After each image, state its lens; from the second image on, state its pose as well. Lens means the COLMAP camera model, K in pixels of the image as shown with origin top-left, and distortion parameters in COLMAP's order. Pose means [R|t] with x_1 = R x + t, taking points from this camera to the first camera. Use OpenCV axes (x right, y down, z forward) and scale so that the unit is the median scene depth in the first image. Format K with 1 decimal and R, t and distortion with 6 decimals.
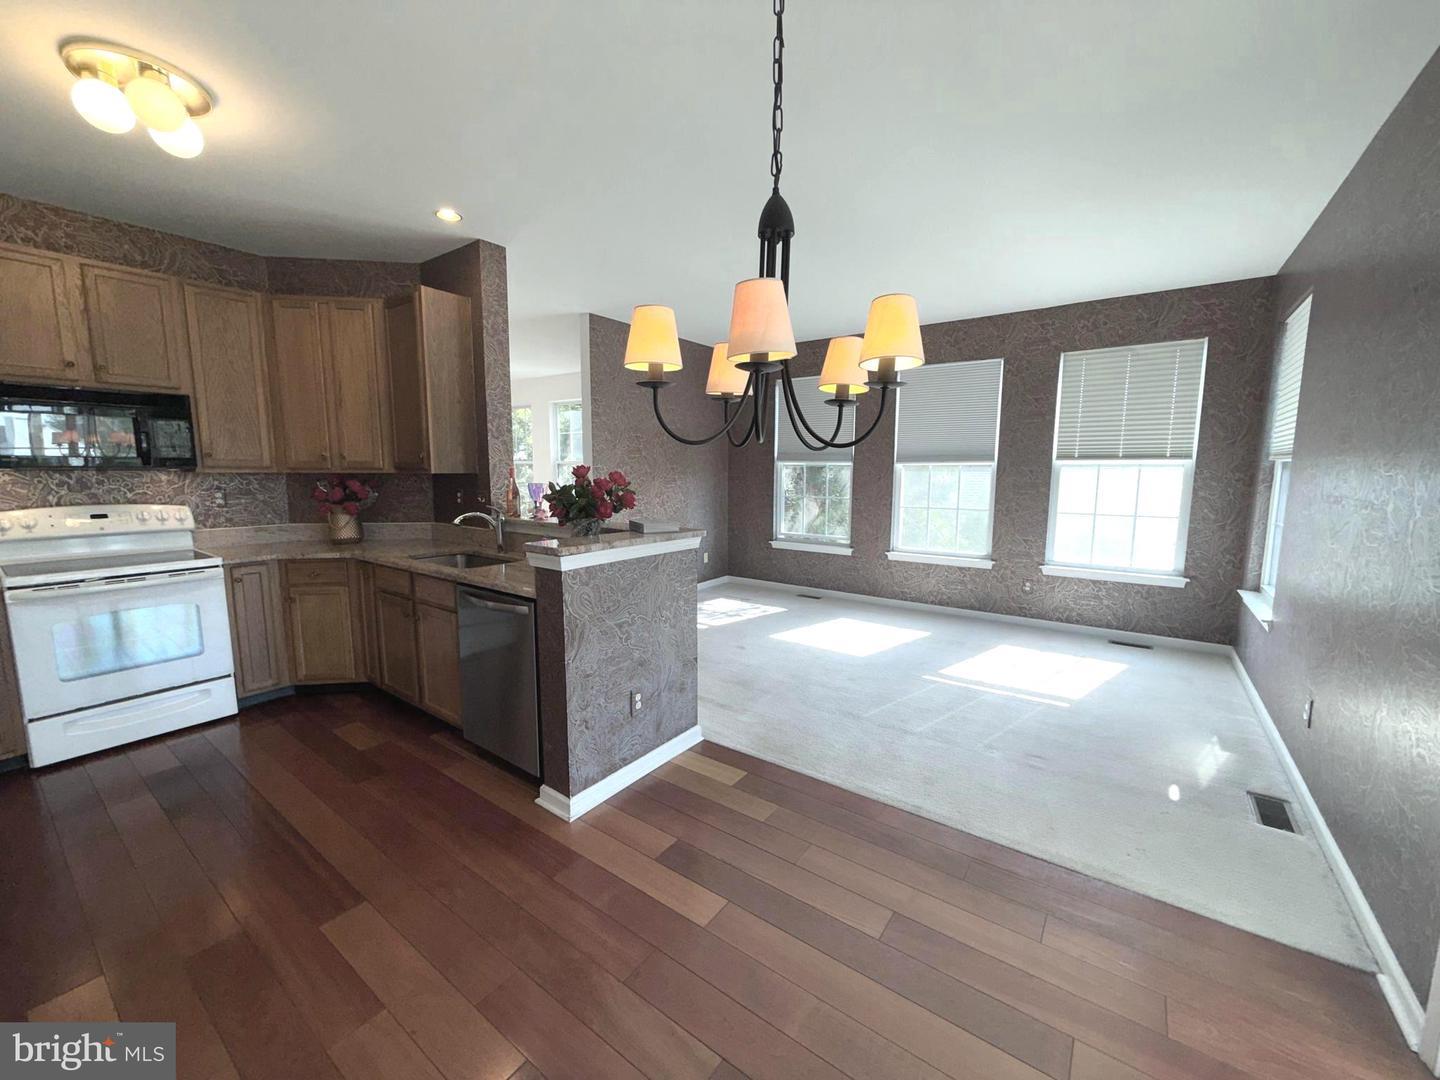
lens RADIAL K [[573.5, 0, 714.8], [0, 573.5, 541.5], [0, 0, 1]] dist [-0.001009, 0.000303]
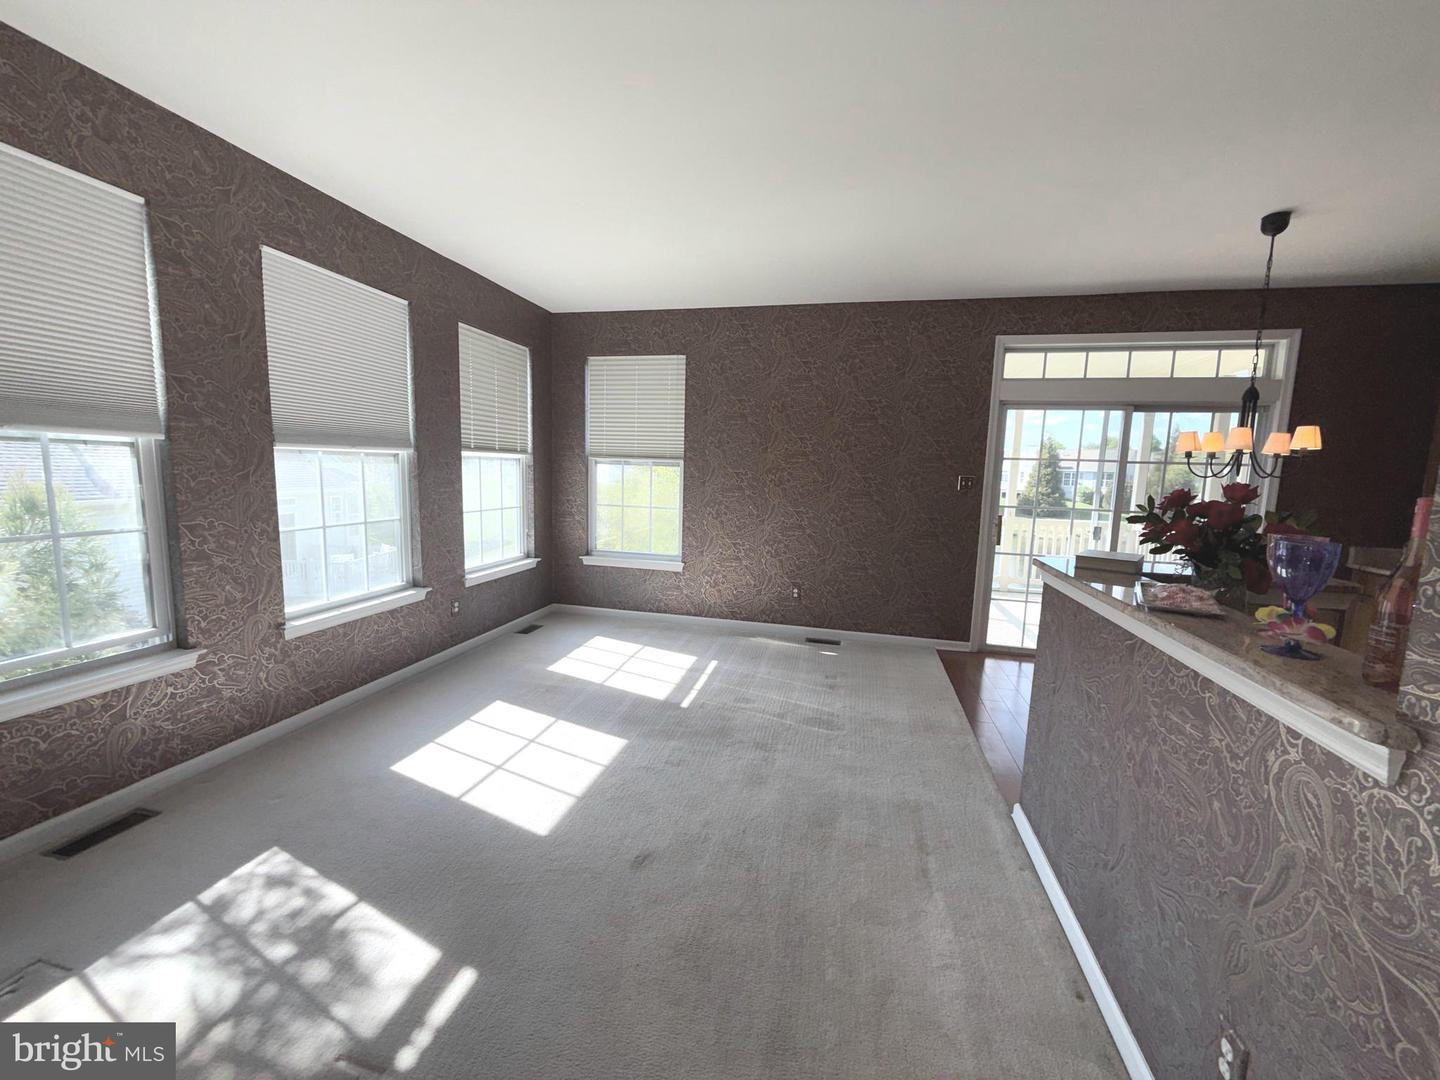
lens RADIAL K [[573.5, 0, 714.8], [0, 573.5, 541.5], [0, 0, 1]] dist [-0.001009, 0.000303]
pose [[-0.386724, -0.126788, 0.913438, -0.518539], [0.087358, 0.981013, 0.173152, -0.195029], [-0.918049, 0.146758, -0.368305, 1.550436]]
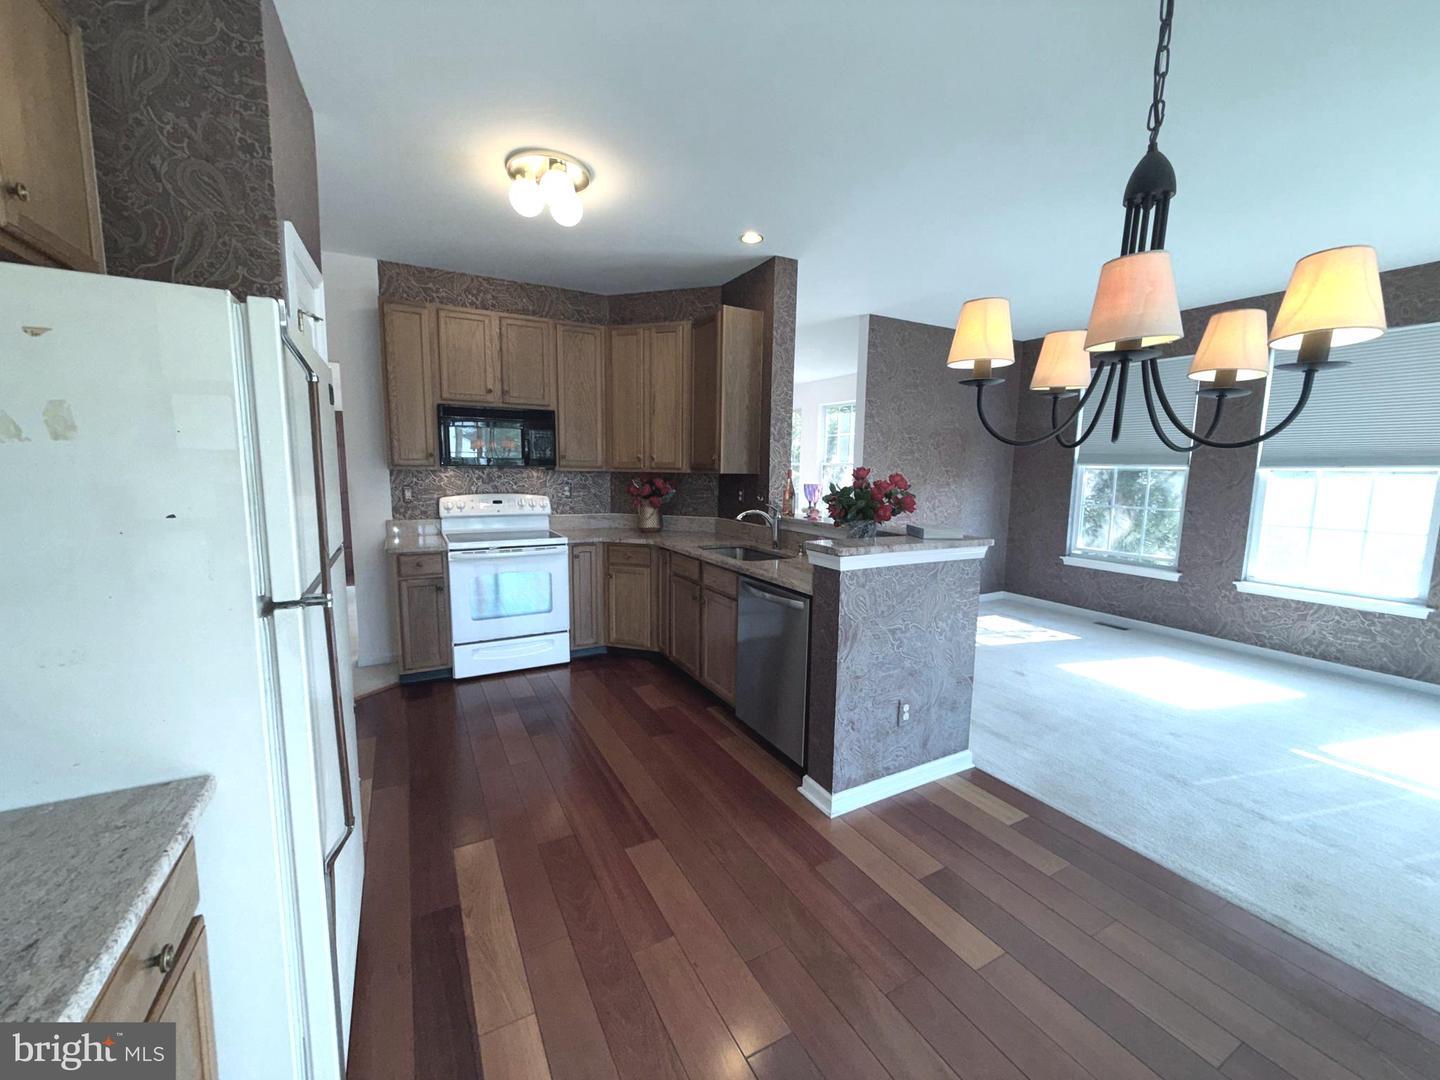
lens RADIAL K [[573.5, 0, 714.8], [0, 573.5, 541.5], [0, 0, 1]] dist [-0.001009, 0.000303]
pose [[0.904713, 0.062390, -0.421428, -0.029929], [-0.063821, 0.997904, 0.010724, 0.001933], [0.421214, 0.017194, 0.906798, -0.012628]]
